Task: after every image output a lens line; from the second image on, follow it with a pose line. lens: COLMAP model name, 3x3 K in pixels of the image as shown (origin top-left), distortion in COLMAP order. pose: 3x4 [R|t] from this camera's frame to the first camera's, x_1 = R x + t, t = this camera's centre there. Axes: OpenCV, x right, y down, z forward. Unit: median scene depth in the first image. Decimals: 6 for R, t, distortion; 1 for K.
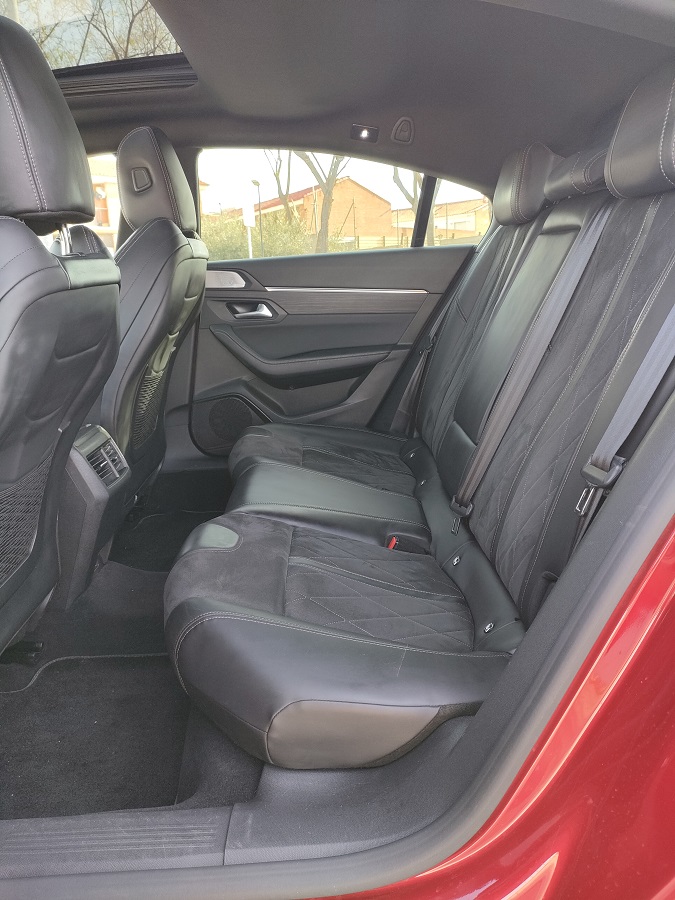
lens RADIAL K [[715.1, 0, 346.5], [0, 715.1, 464.3], [0, 0, 1]] dist [0.071206, -0.088805]
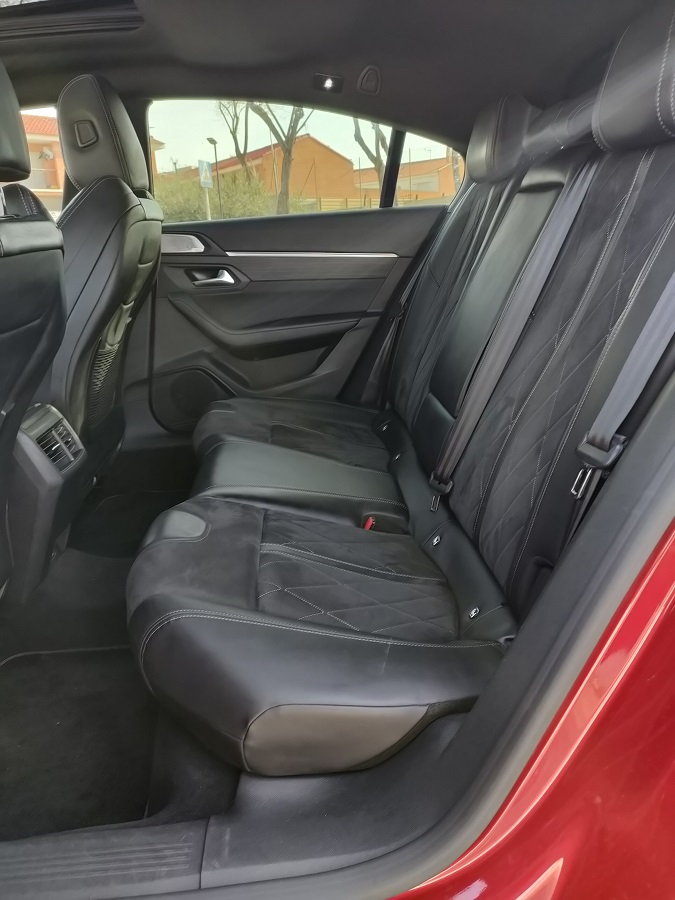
lens RADIAL K [[660.1, 0, 337.5], [0, 660.1, 450.0], [0, 0, 1]] dist [0.067359, -0.070293]
pose [[0.998520, -0.023658, 0.048972, -0.018771], [0.021160, 0.998479, 0.050916, -0.033799], [-0.050102, -0.049804, 0.997502, 0.132350]]
